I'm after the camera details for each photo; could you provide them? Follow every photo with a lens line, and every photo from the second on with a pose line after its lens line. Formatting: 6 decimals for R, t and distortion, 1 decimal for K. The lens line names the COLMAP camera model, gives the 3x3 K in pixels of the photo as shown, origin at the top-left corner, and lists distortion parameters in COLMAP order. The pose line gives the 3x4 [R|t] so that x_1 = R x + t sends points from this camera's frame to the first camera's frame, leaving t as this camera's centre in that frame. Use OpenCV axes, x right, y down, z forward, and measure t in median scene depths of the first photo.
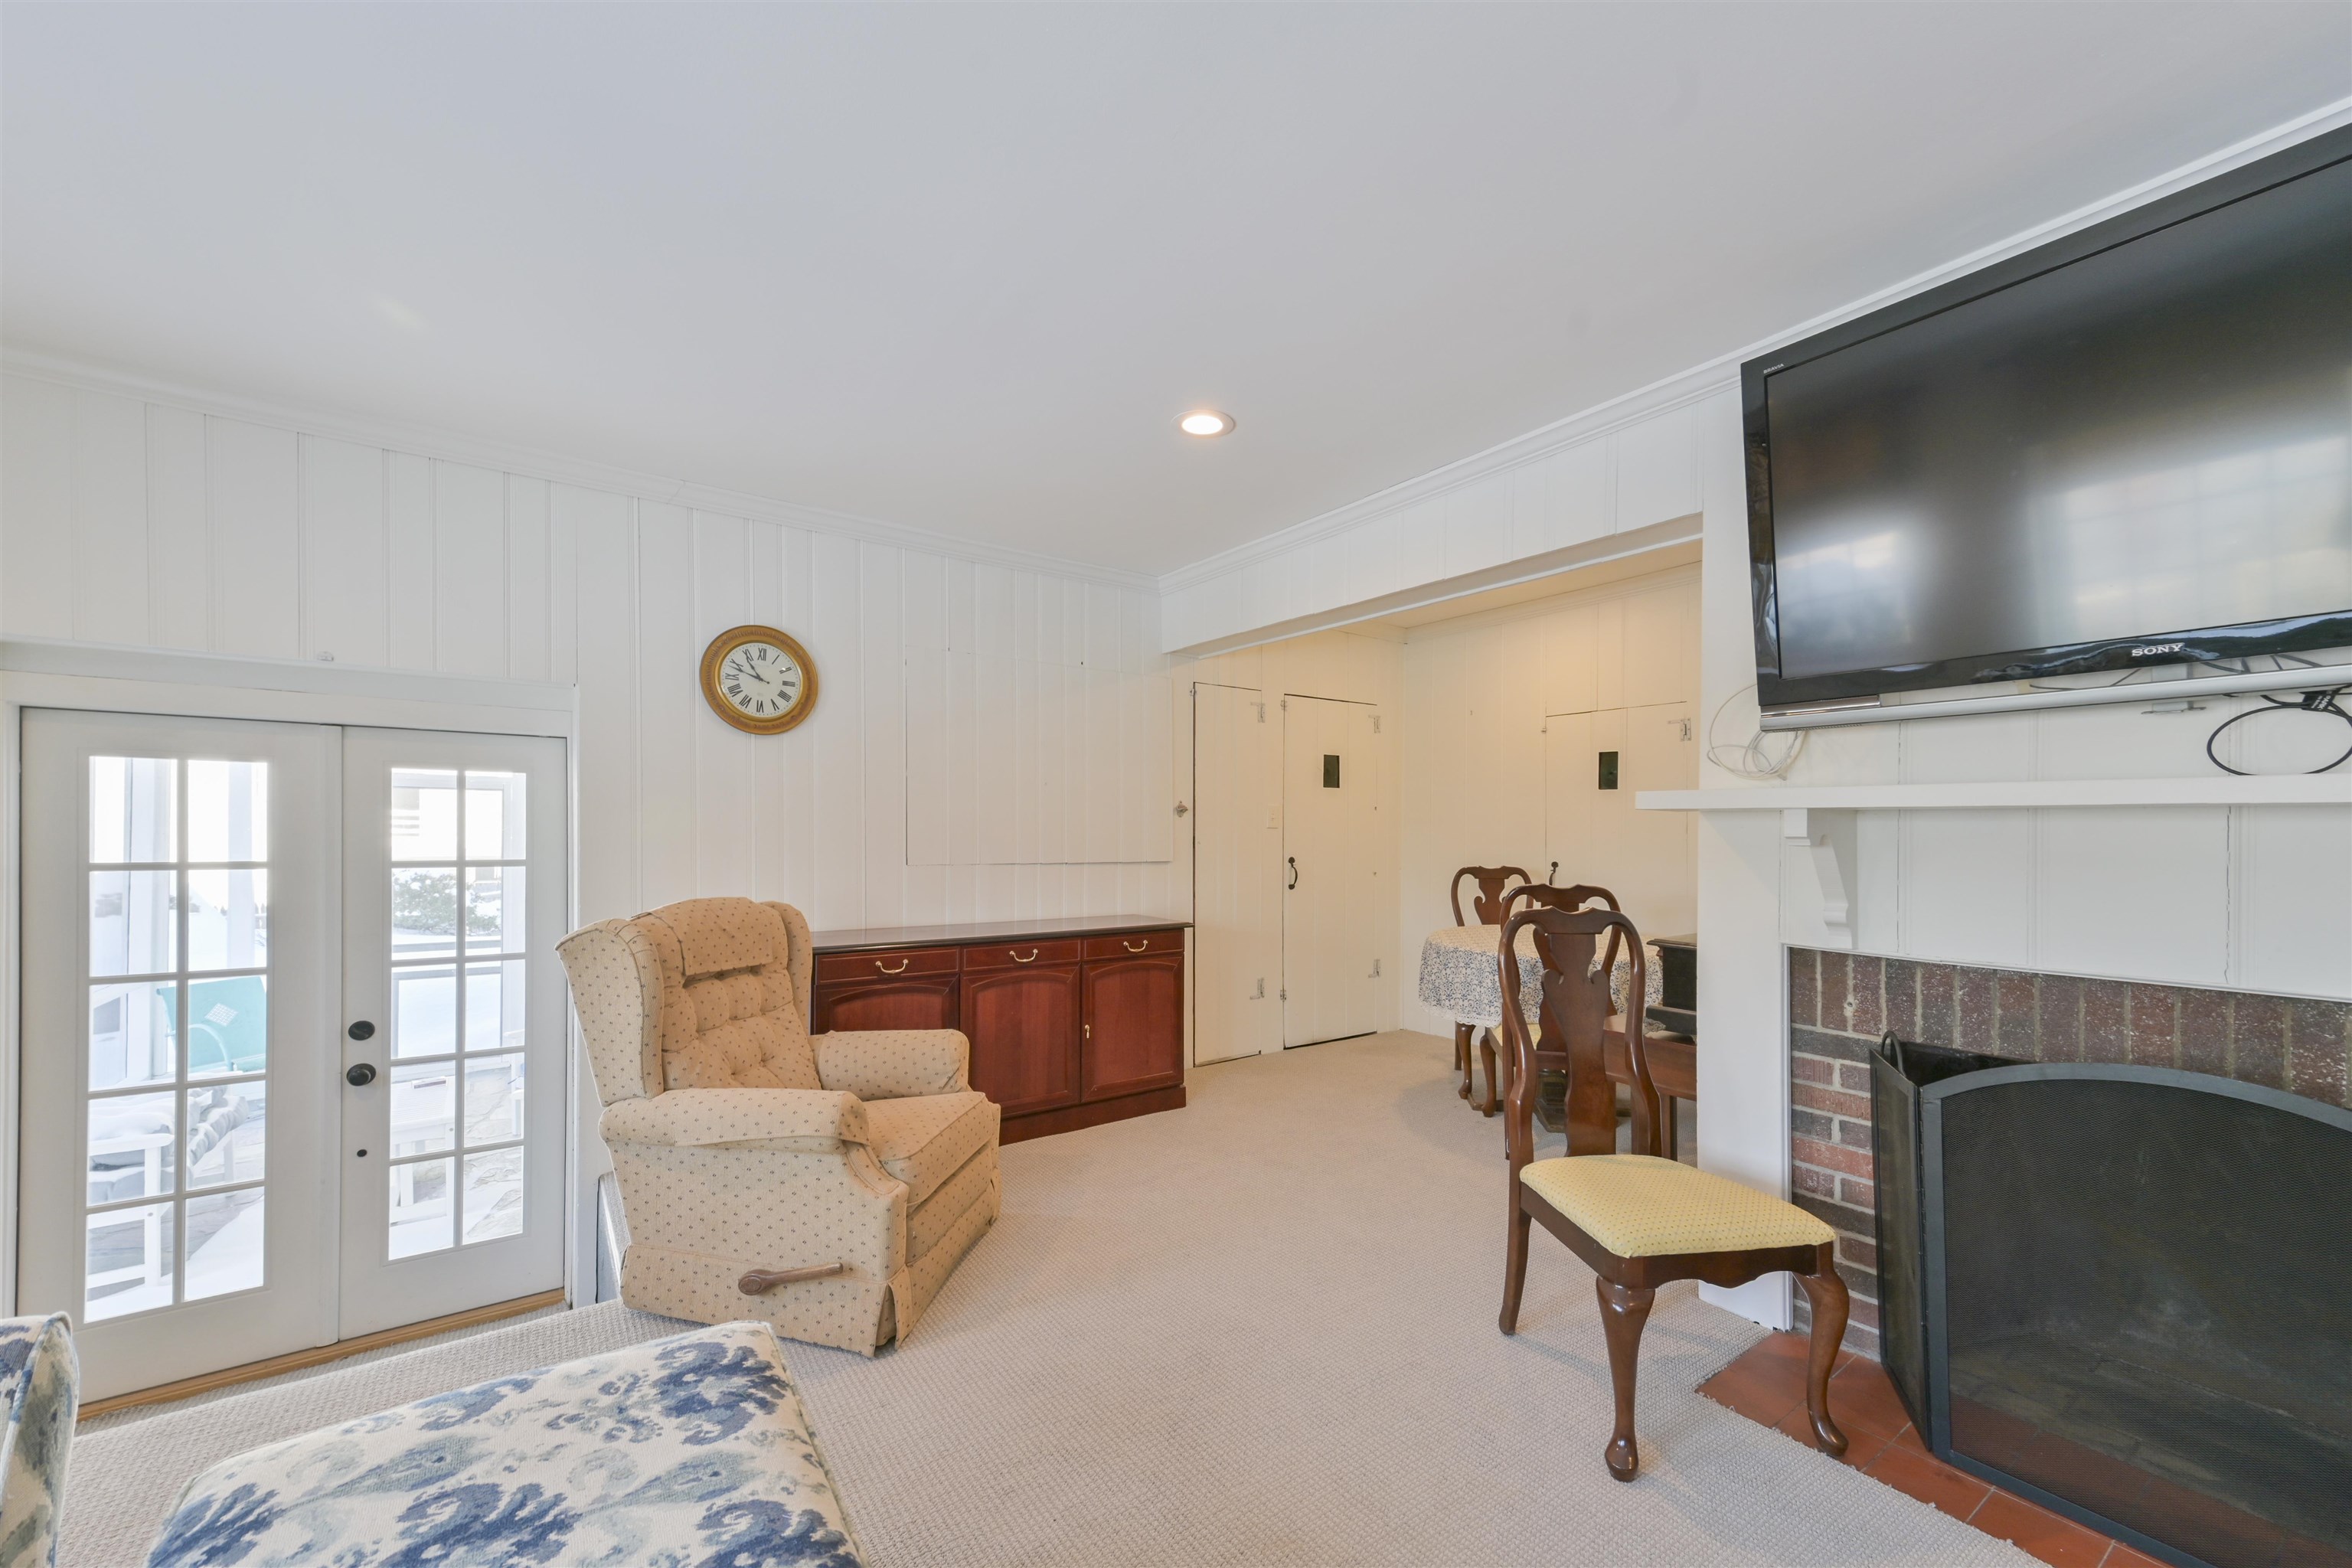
lens RADIAL K [[938.9, 0, 1190.2], [0, 938.9, 831.2], [0, 0, 1]] dist [0.011571, -0.000233]
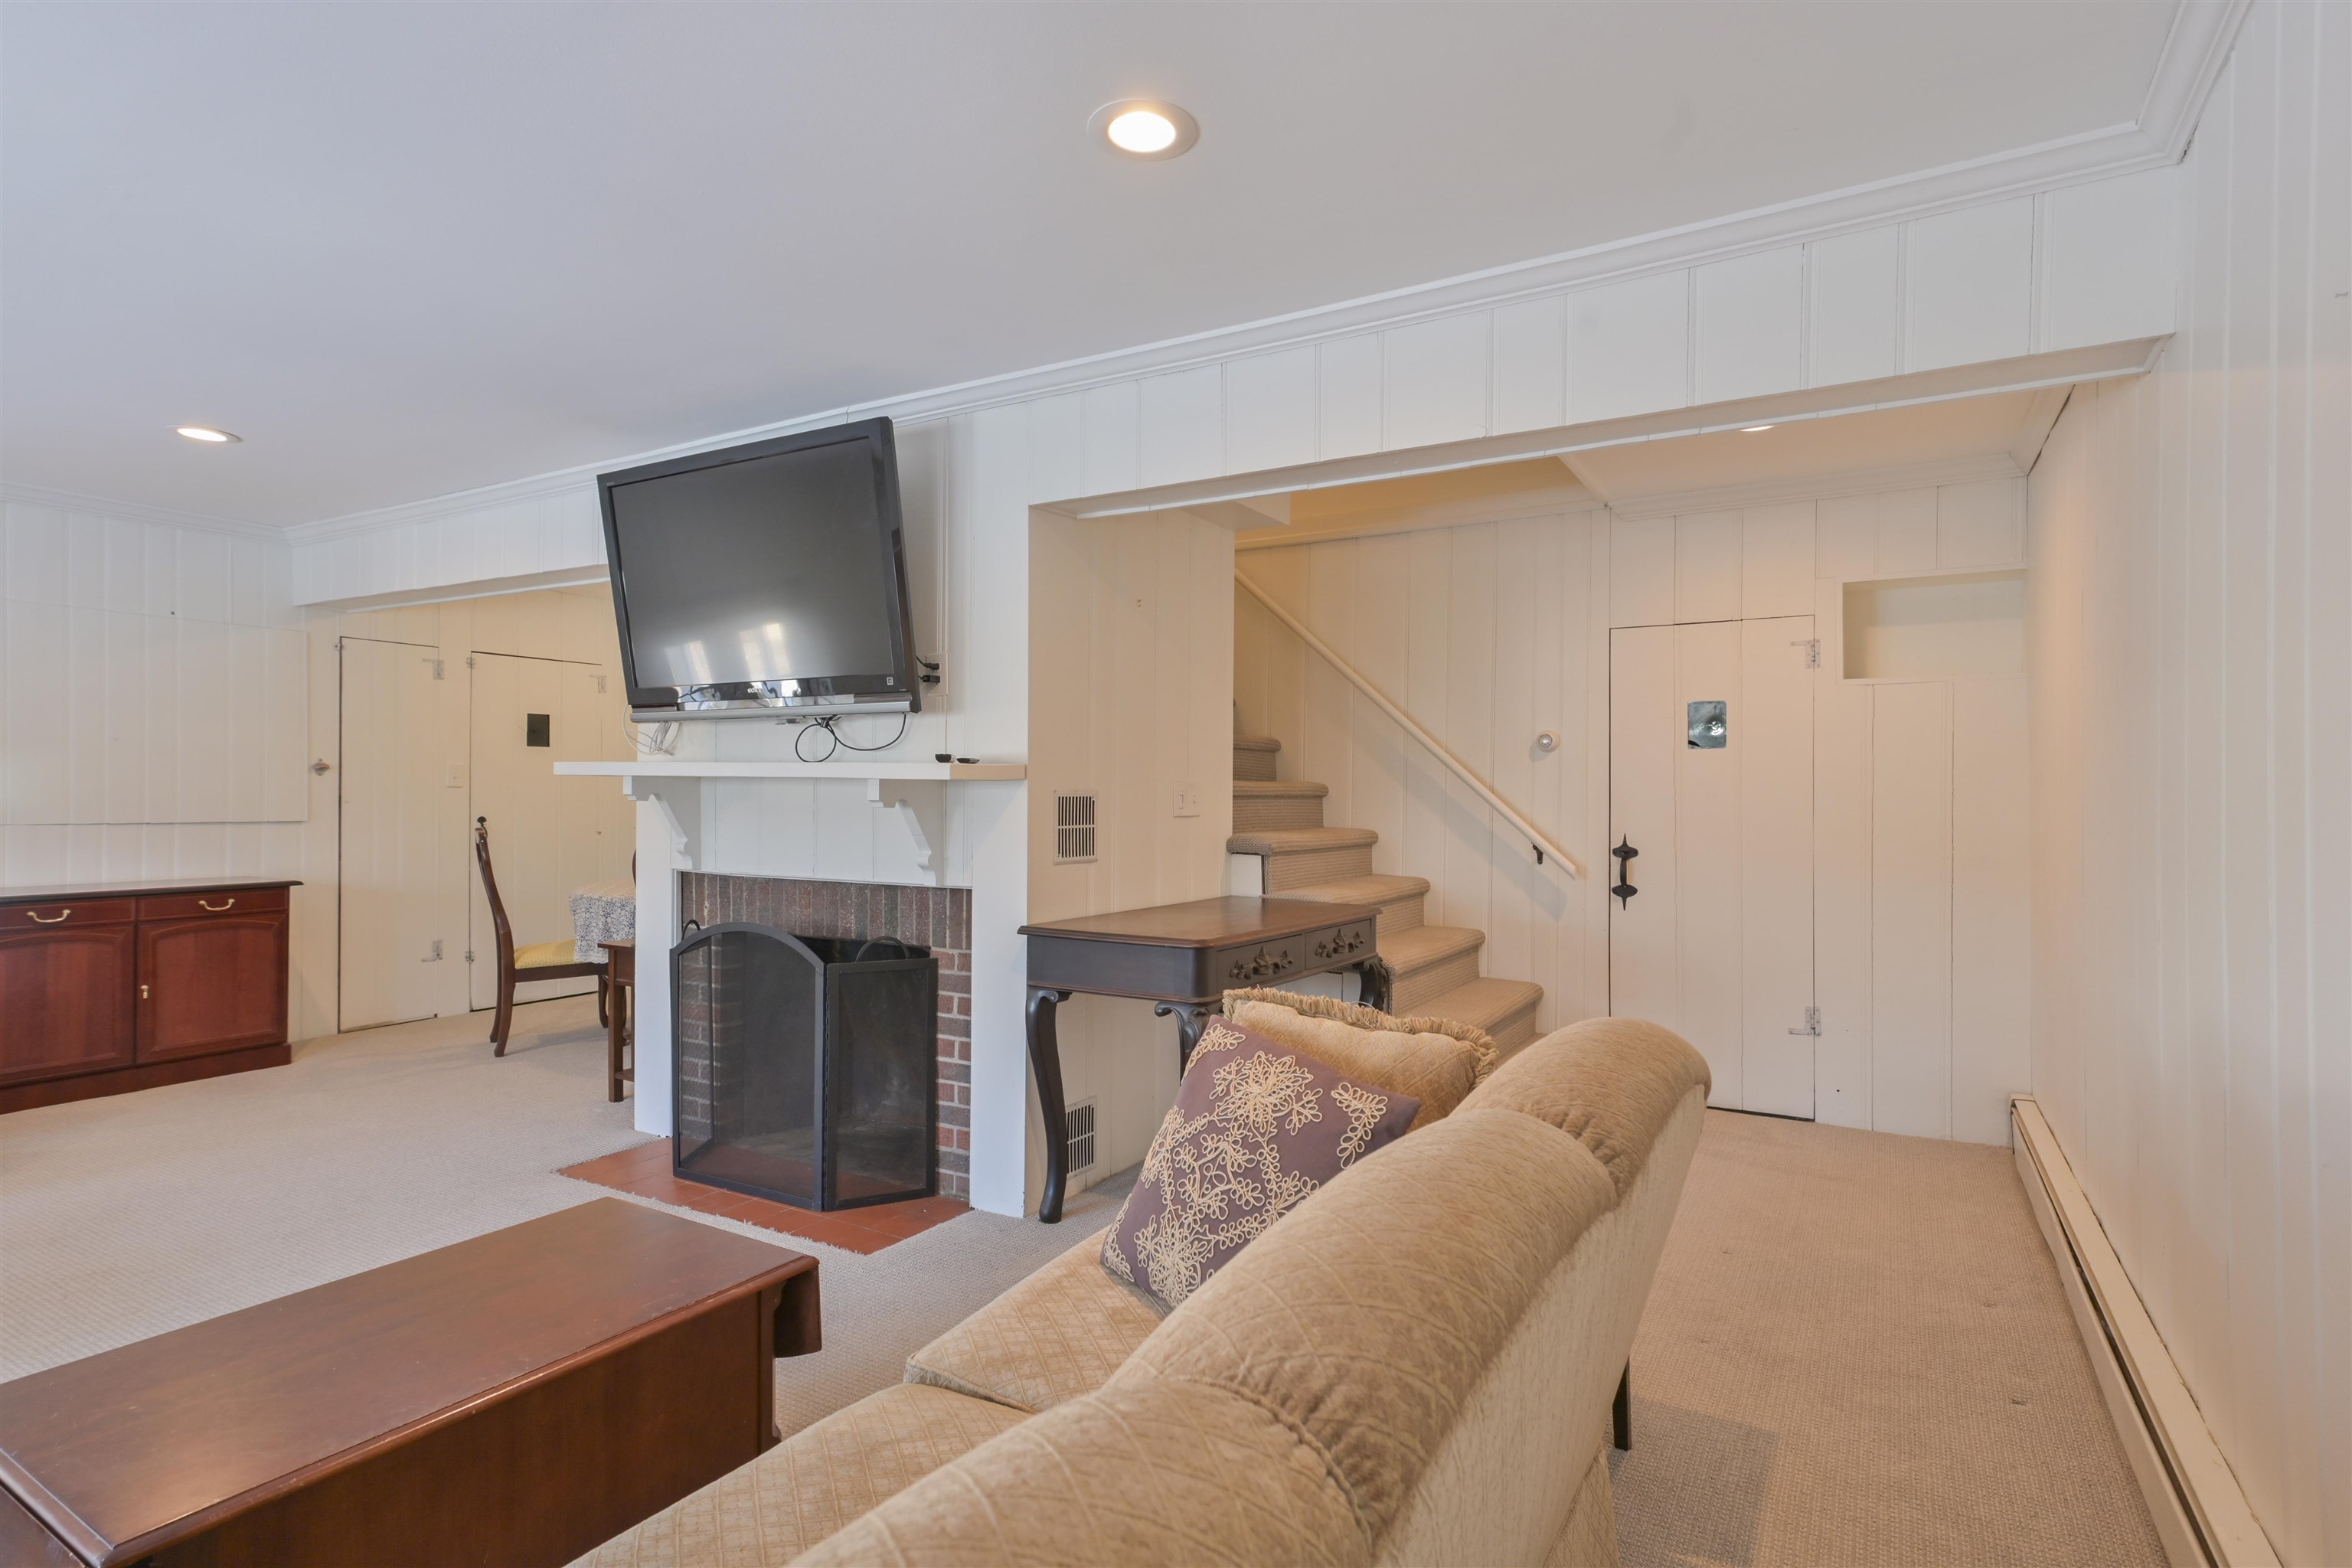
lens RADIAL K [[1145.4, 0, 1206.3], [0, 1145.4, 786.9], [0, 0, 1]] dist [-0.000076, -0.000430]
pose [[0.898434, 0.004161, 0.439088, 0.392732], [-0.002041, 0.999984, -0.005301, 0.001302], [-0.439103, 0.003866, 0.898428, -0.619428]]
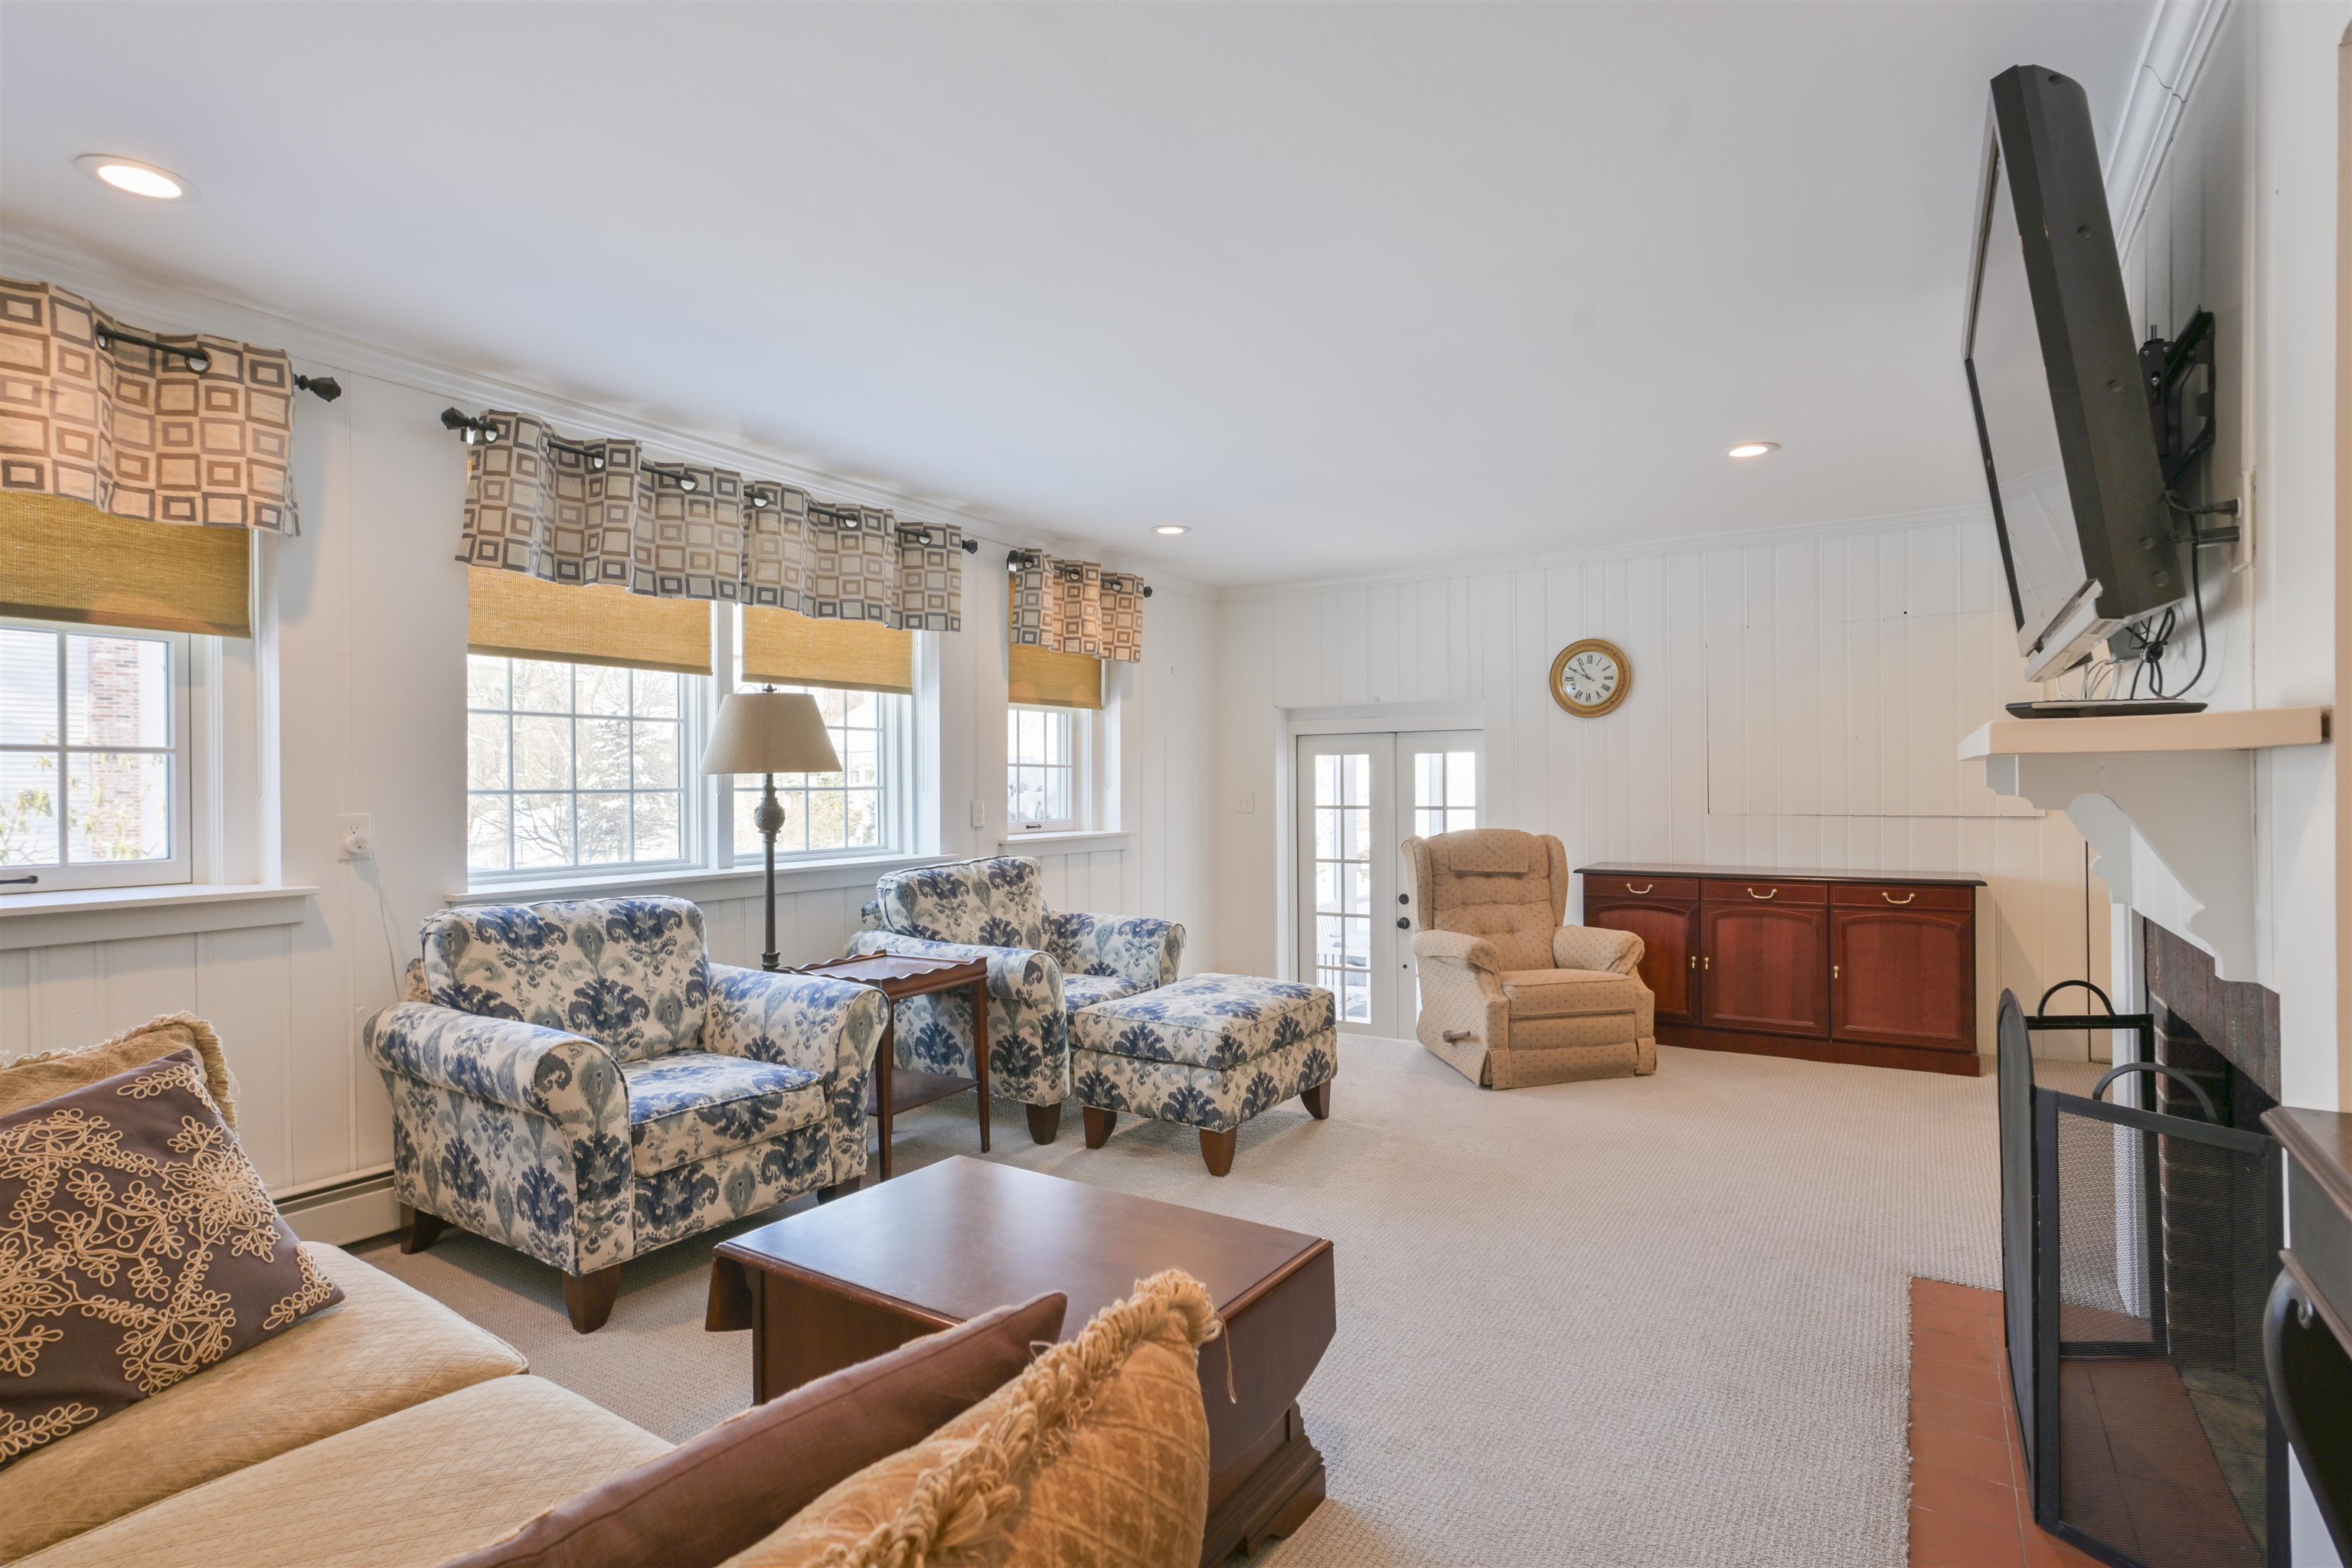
lens RADIAL K [[1145.4, 0, 1206.3], [0, 1145.4, 786.9], [0, 0, 1]] dist [-0.000076, -0.000430]
pose [[0.395167, -0.008245, -0.918572, 0.868851], [0.009046, 0.999946, -0.005083, 0.002830], [0.918565, -0.006301, 0.395220, -0.186160]]
